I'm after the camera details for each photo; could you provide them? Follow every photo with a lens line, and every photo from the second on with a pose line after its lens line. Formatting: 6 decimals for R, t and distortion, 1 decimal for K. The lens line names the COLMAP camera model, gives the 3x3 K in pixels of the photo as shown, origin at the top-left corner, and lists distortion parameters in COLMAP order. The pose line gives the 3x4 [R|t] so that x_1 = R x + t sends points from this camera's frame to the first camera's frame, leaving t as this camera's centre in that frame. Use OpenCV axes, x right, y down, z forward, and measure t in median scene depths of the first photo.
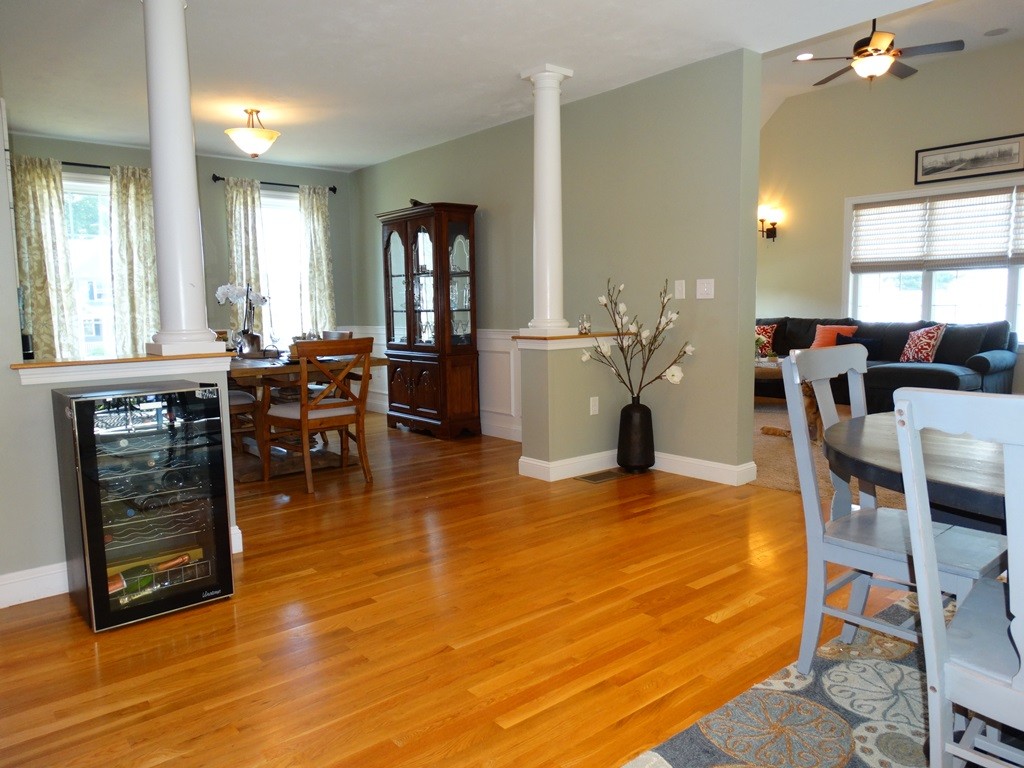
lens RADIAL K [[726.7, 0, 512.0], [0, 726.7, 384.0], [0, 0, 1]] dist [0.057460, 0.000275]
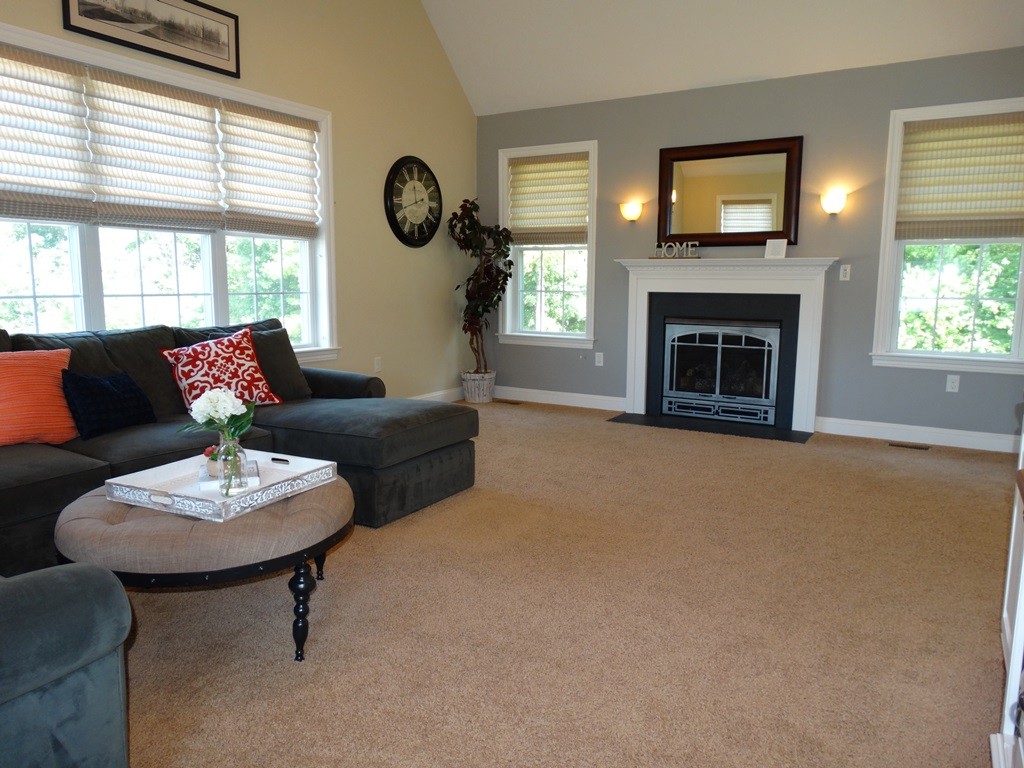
lens RADIAL K [[724.3, 0, 511.0], [0, 724.3, 350.6], [0, 0, 1]] dist [-0.002443, -0.000501]
pose [[-0.335457, -0.087860, 0.937950, 0.027193], [0.110030, 0.985173, 0.131635, -0.107032], [-0.935608, 0.147361, -0.320815, 0.932784]]
